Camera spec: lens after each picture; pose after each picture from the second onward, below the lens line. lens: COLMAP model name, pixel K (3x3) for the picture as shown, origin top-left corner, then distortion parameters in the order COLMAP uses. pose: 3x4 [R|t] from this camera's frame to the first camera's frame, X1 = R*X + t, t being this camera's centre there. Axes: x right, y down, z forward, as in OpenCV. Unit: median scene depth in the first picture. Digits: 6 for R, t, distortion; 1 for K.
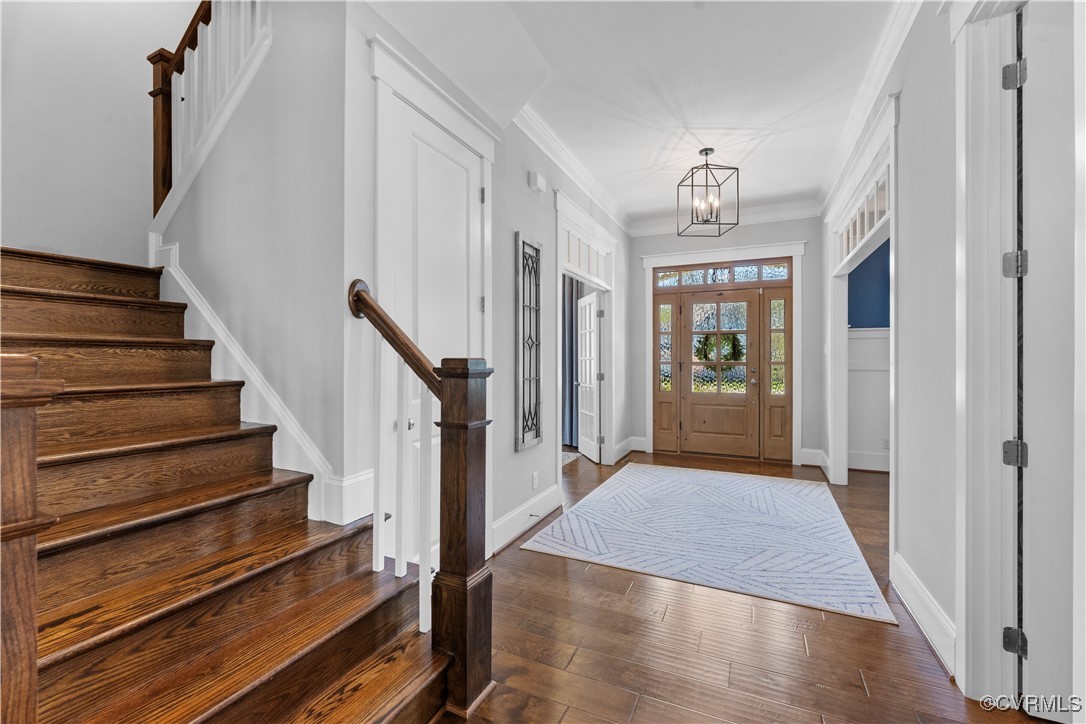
lens RADIAL K [[477.3, 0, 542.7], [0, 477.3, 360.4], [0, 0, 1]] dist [-0.002741, 0.000021]
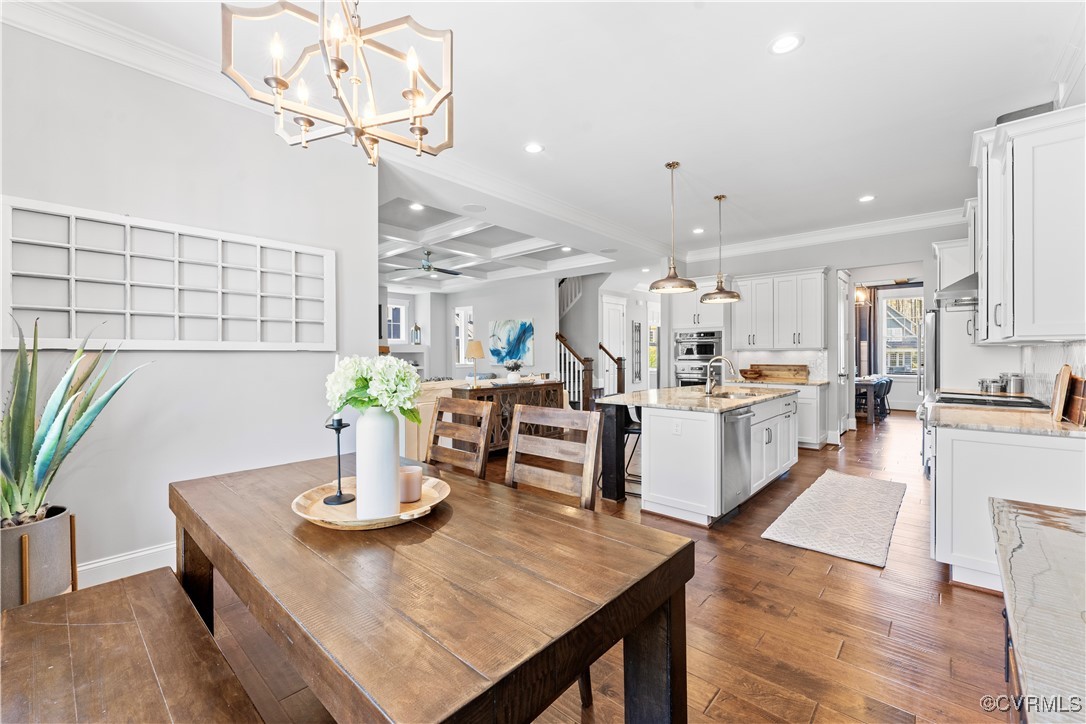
lens RADIAL K [[453.7, 0, 541.7], [0, 453.7, 357.3], [0, 0, 1]] dist [-0.001787, -0.000759]
pose [[0.959402, -0.001412, -0.282038, 0.382367], [0.003104, 0.999980, 0.005552, -0.029445], [0.282025, -0.006202, 0.959387, -3.783831]]
